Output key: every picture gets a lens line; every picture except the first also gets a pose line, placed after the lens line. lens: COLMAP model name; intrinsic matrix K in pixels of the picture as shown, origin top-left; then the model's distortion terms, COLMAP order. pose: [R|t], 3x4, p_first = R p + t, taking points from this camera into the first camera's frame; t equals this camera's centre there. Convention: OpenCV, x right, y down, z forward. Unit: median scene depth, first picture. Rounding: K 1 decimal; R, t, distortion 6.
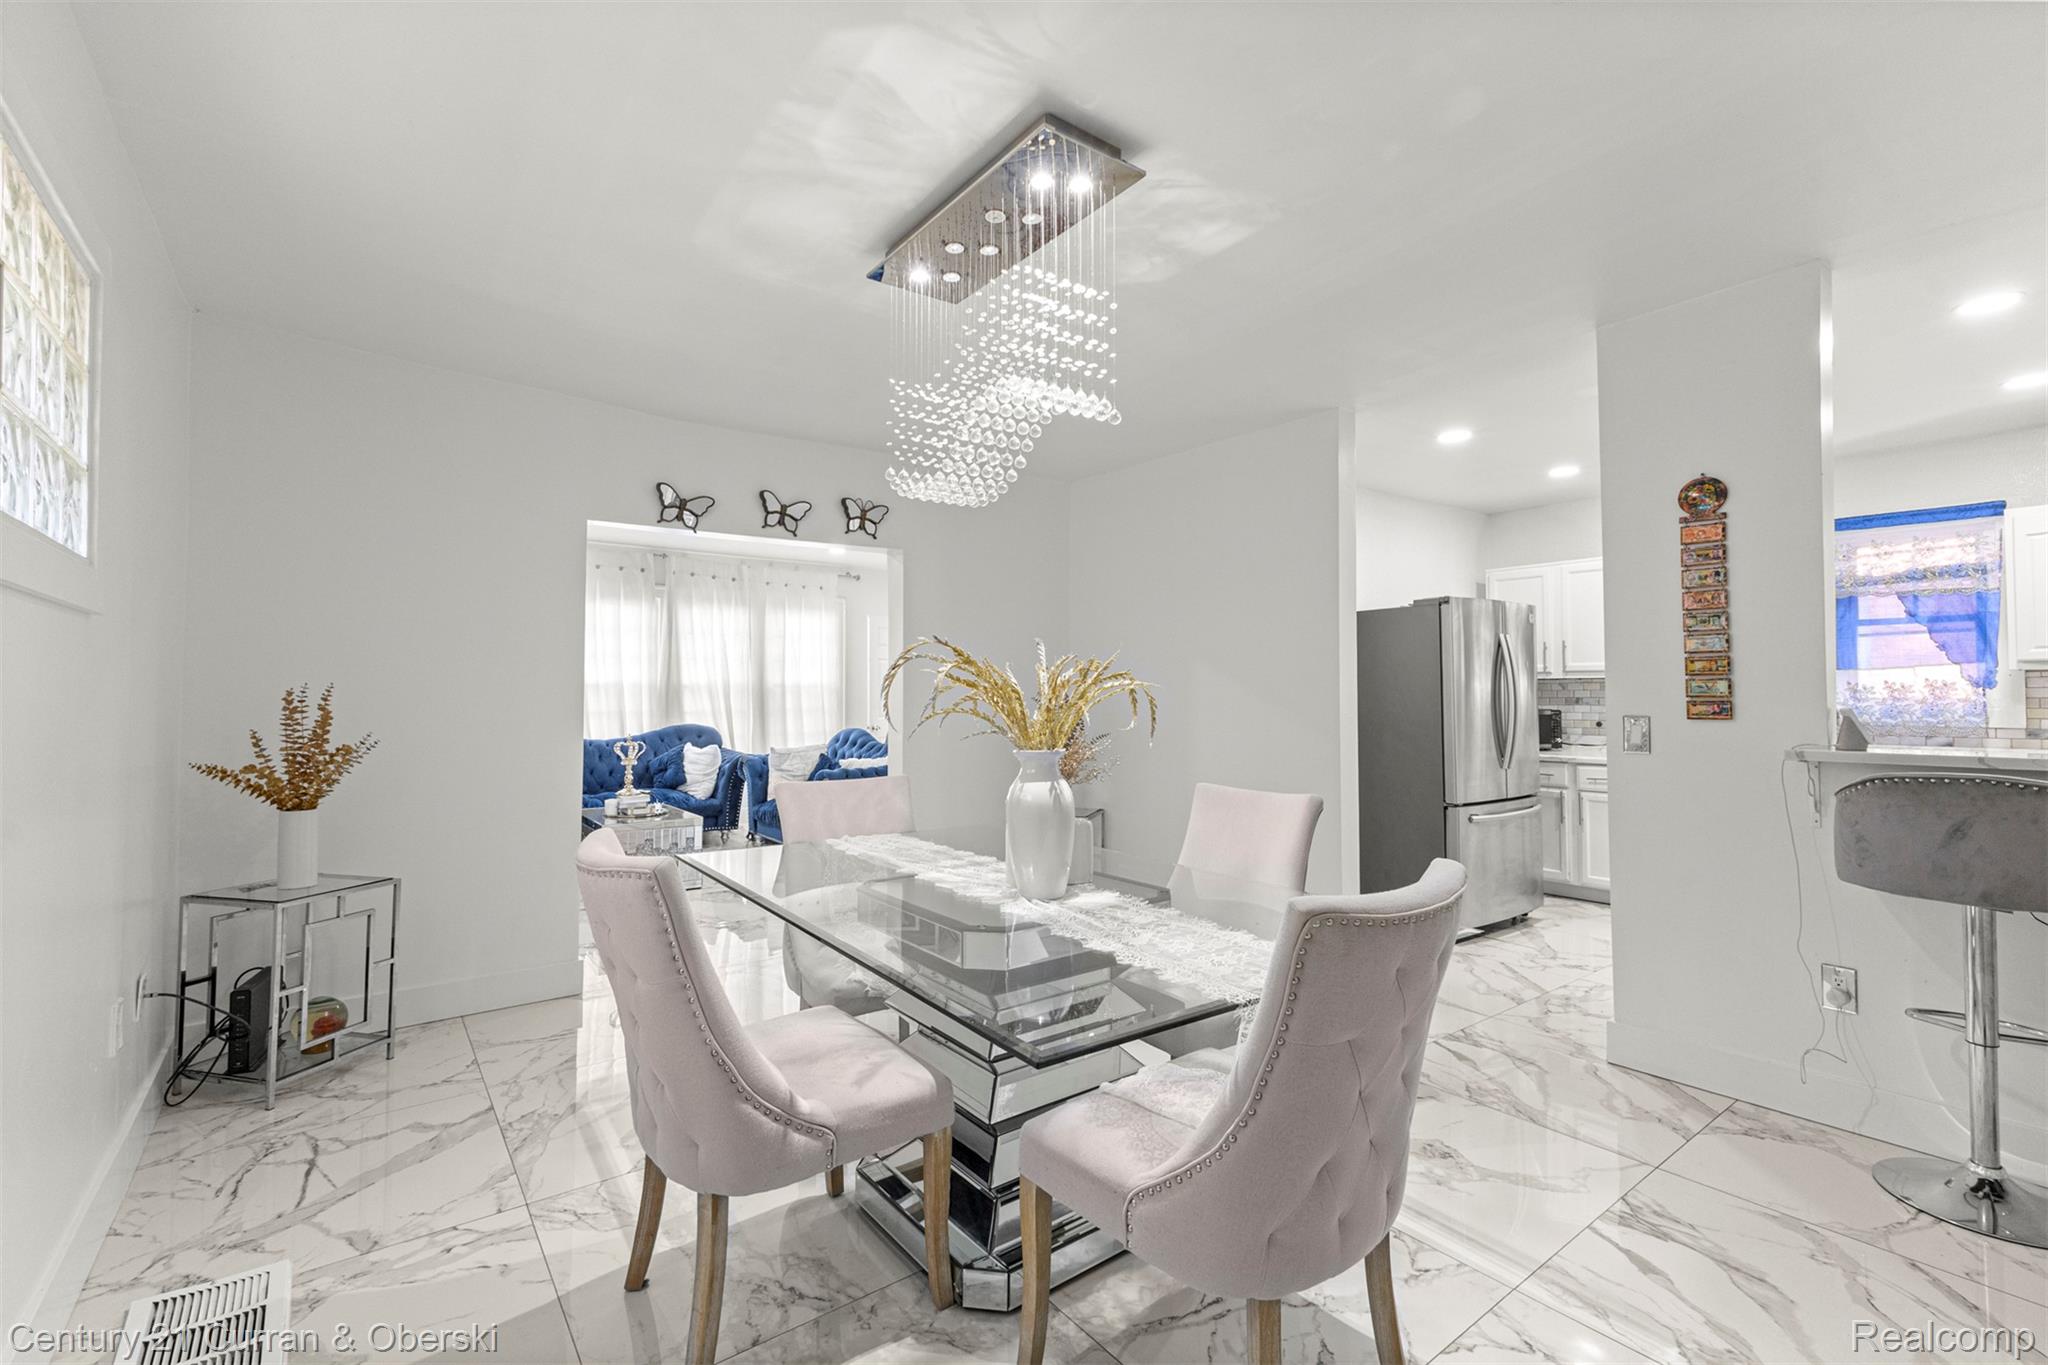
lens RADIAL K [[885.2, 0, 1027.6], [0, 885.2, 678.3], [0, 0, 1]] dist [0.009549, -0.000057]
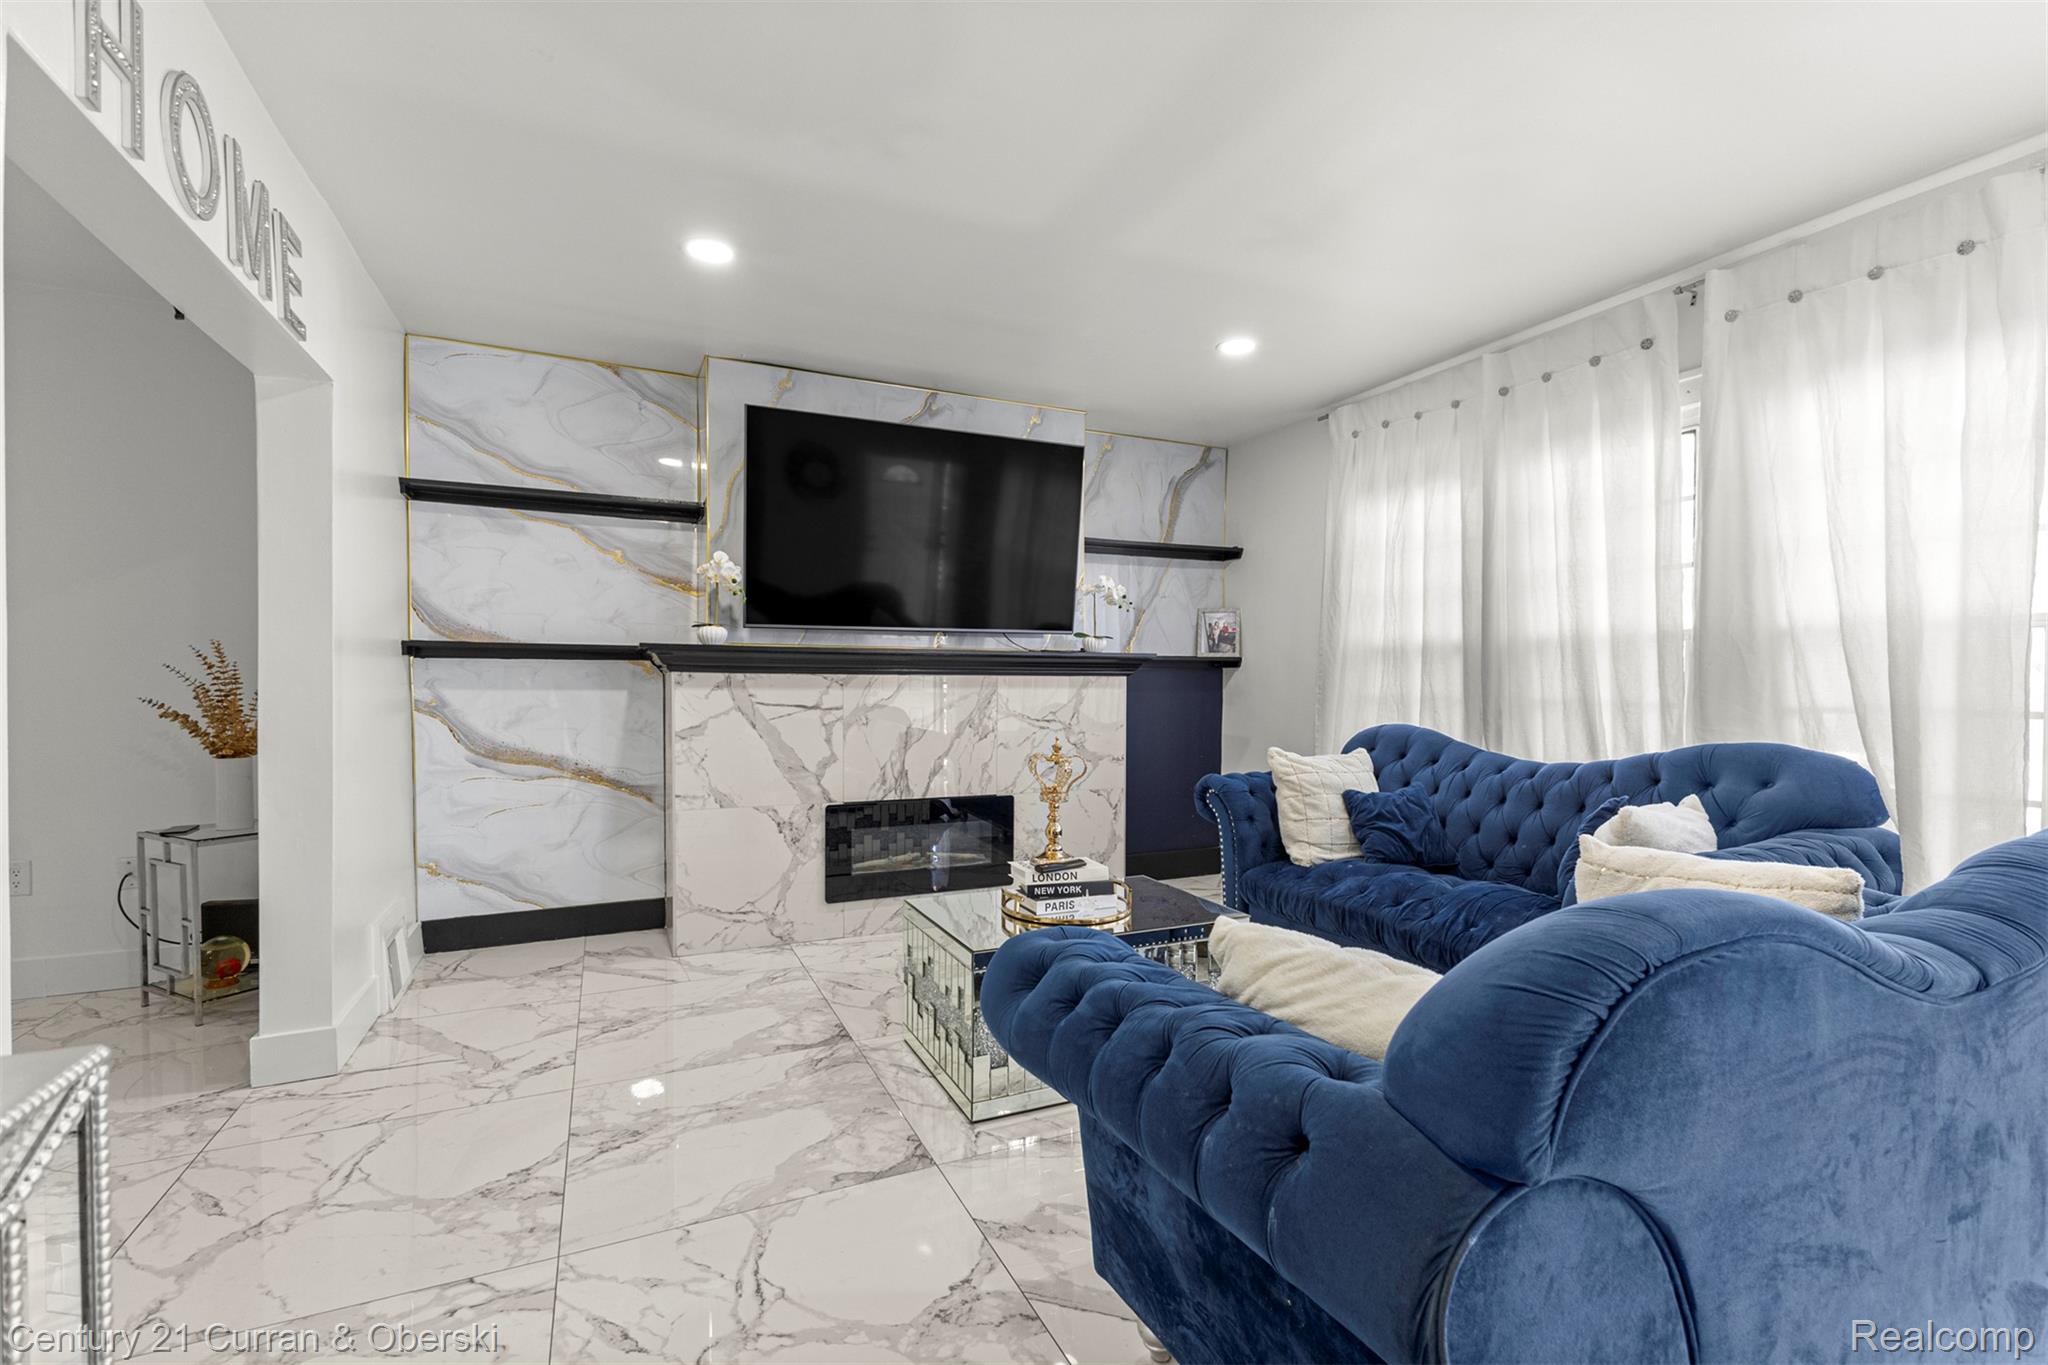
lens RADIAL K [[896.8, 0, 1032.4], [0, 896.8, 702.1], [0, 0, 1]] dist [0.009813, -0.000200]
pose [[-0.202899, 0.016937, -0.979053, 0.036996], [0.012329, 0.999815, 0.014741, 0.050876], [0.979122, -0.009080, -0.203070, 1.429370]]
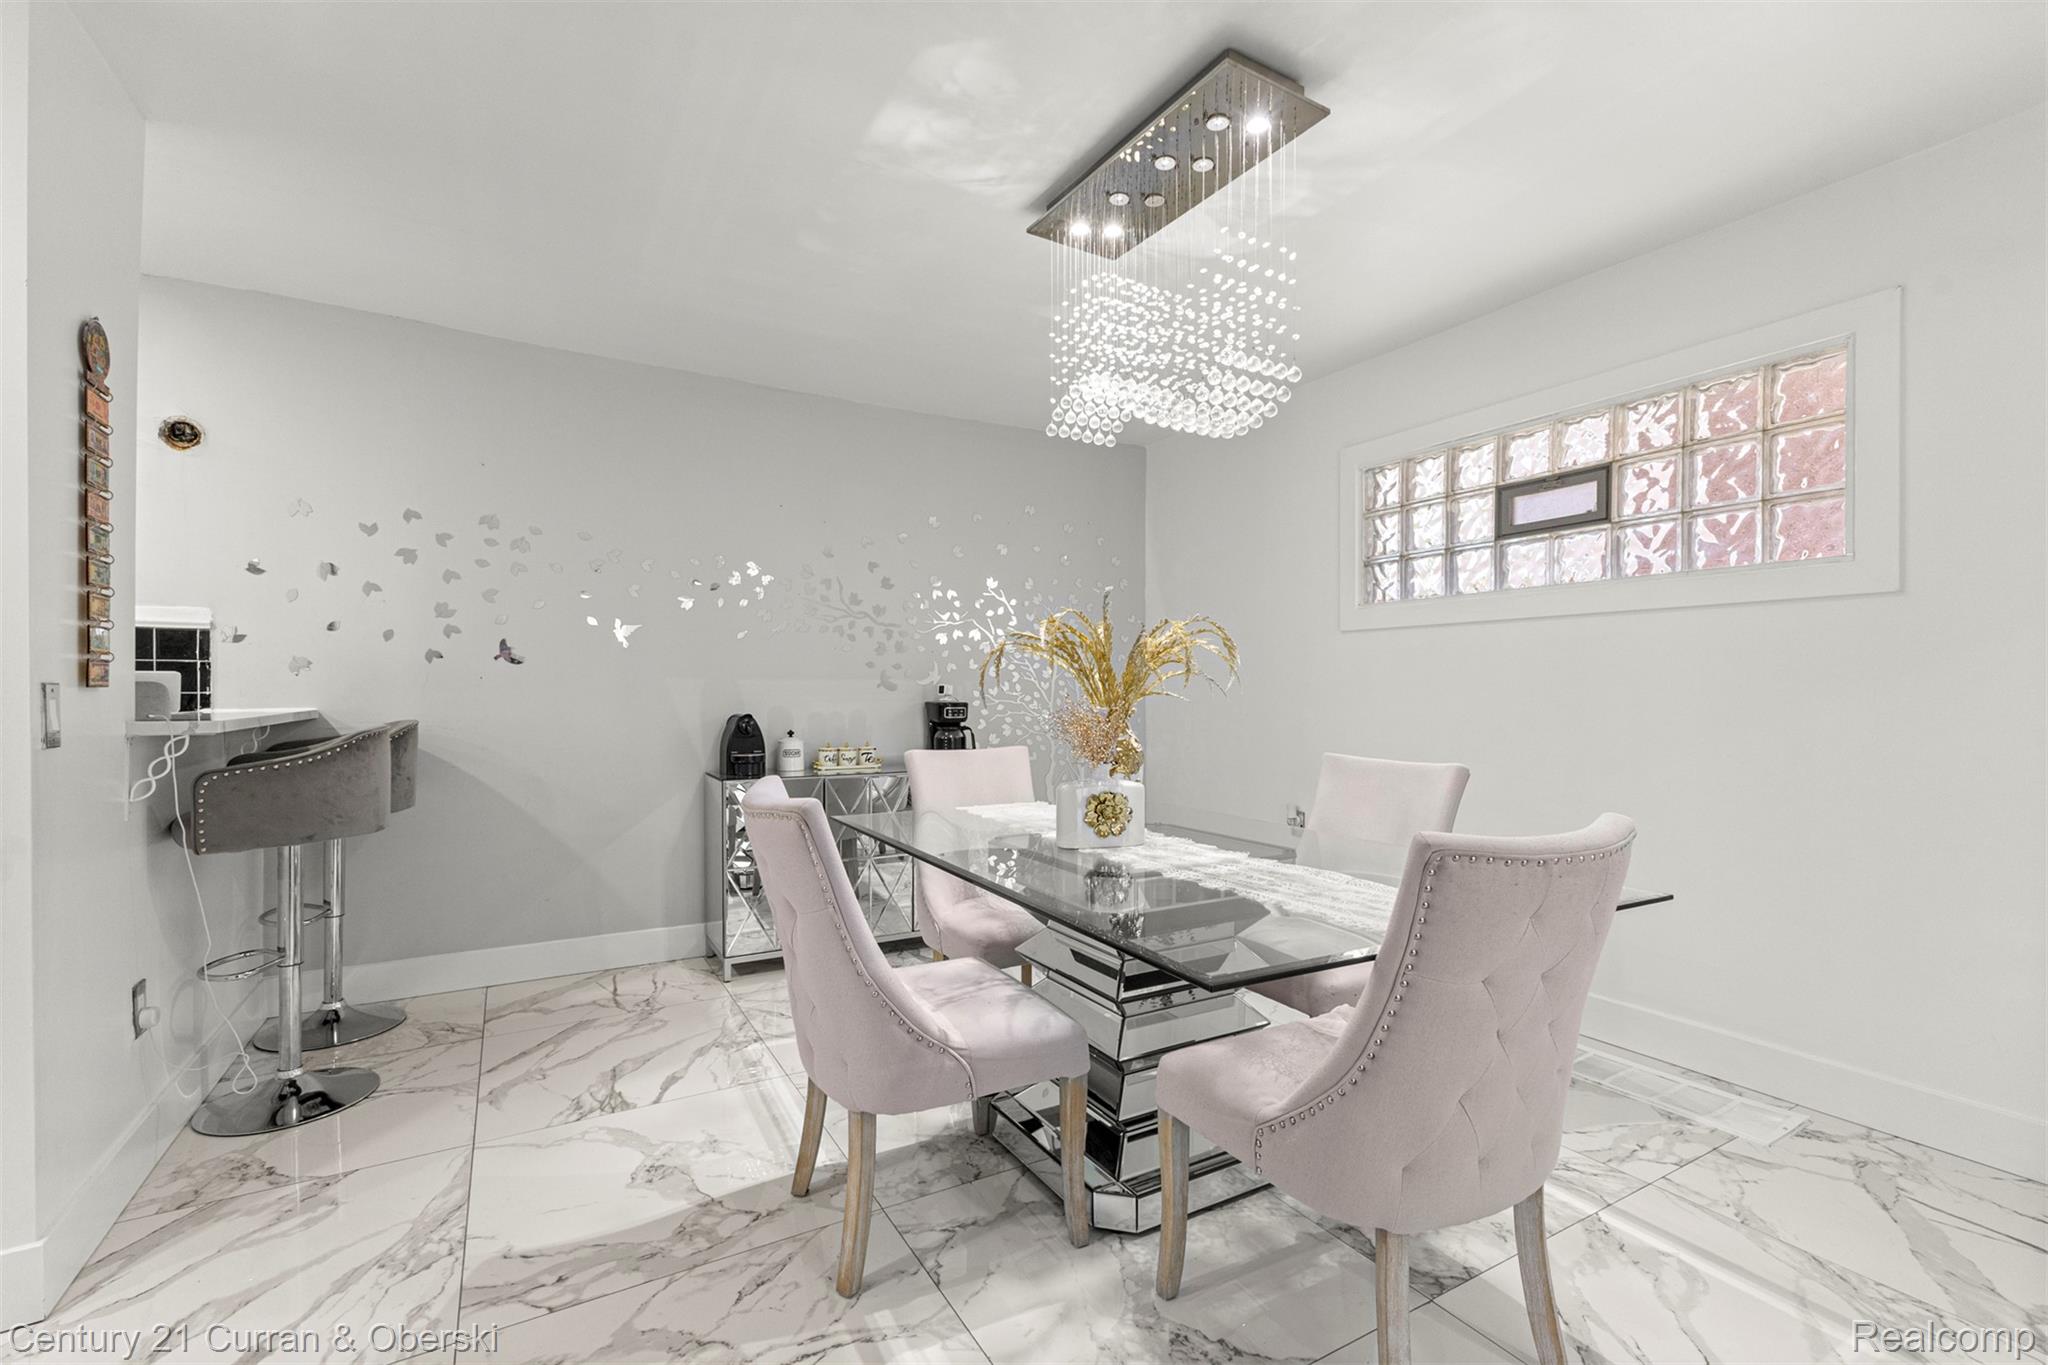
lens RADIAL K [[889.4, 0, 1022.4], [0, 889.4, 699.5], [0, 0, 1]] dist [0.010732, -0.000392]
pose [[-0.991670, 0.000090, 0.128805, -0.007594], [-0.001491, 0.999925, -0.012173, 0.039840], [-0.128796, -0.012264, -0.991595, 1.004524]]
